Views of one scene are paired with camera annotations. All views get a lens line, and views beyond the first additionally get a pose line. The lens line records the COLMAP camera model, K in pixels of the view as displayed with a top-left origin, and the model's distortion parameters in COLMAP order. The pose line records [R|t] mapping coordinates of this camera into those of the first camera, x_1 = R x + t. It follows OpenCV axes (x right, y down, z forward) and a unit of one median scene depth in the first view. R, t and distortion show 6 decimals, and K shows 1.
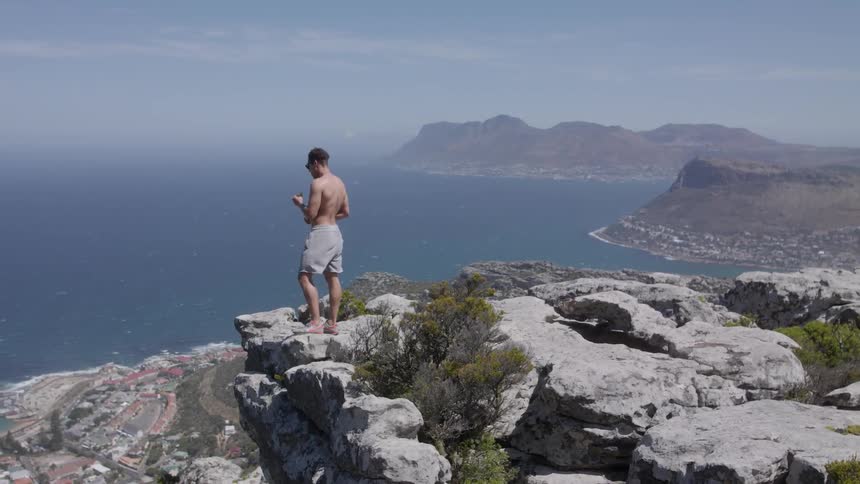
lens RADIAL K [[846.1, 0, 430.0], [0, 846.1, 242.0], [0, 0, 1]] dist [-0.008202, 0.010985]
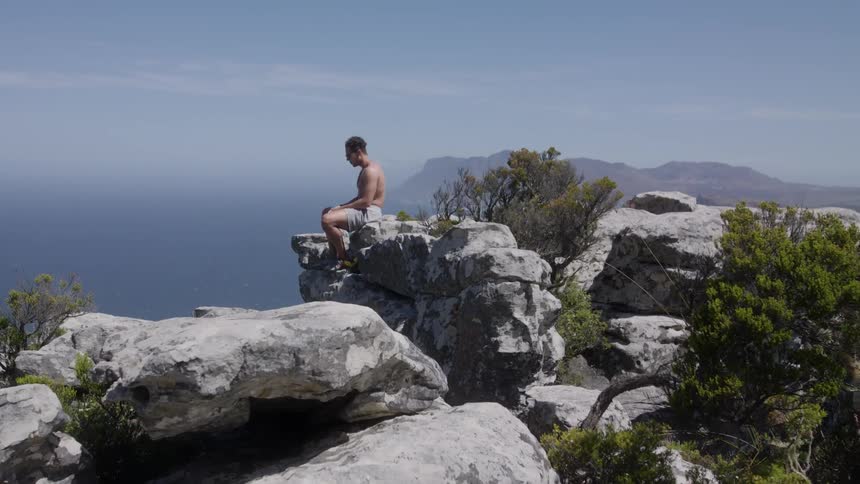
lens RADIAL K [[846.1, 0, 430.0], [0, 846.1, 242.0], [0, 0, 1]] dist [-0.008202, 0.010985]
pose [[0.999892, 0.014485, -0.002447, -0.103321], [-0.014575, 0.999027, -0.041633, 0.230042], [0.001841, 0.041665, 0.999130, -0.035433]]
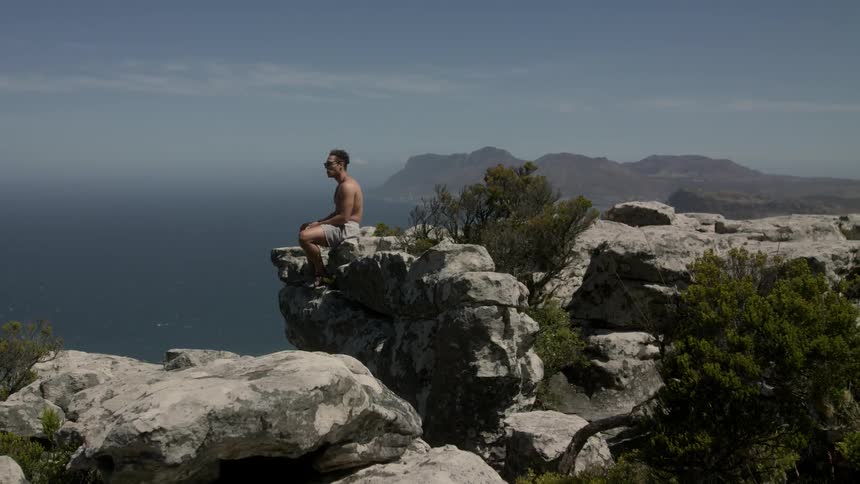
lens RADIAL K [[848.4, 0, 430.0], [0, 848.4, 242.0], [0, 0, 1]] dist [-0.008669, 0.002695]
pose [[0.999855, -0.004027, 0.016539, -0.095474], [0.004666, 0.999238, -0.038761, 0.202444], [-0.016370, 0.038833, 0.999112, -0.034068]]
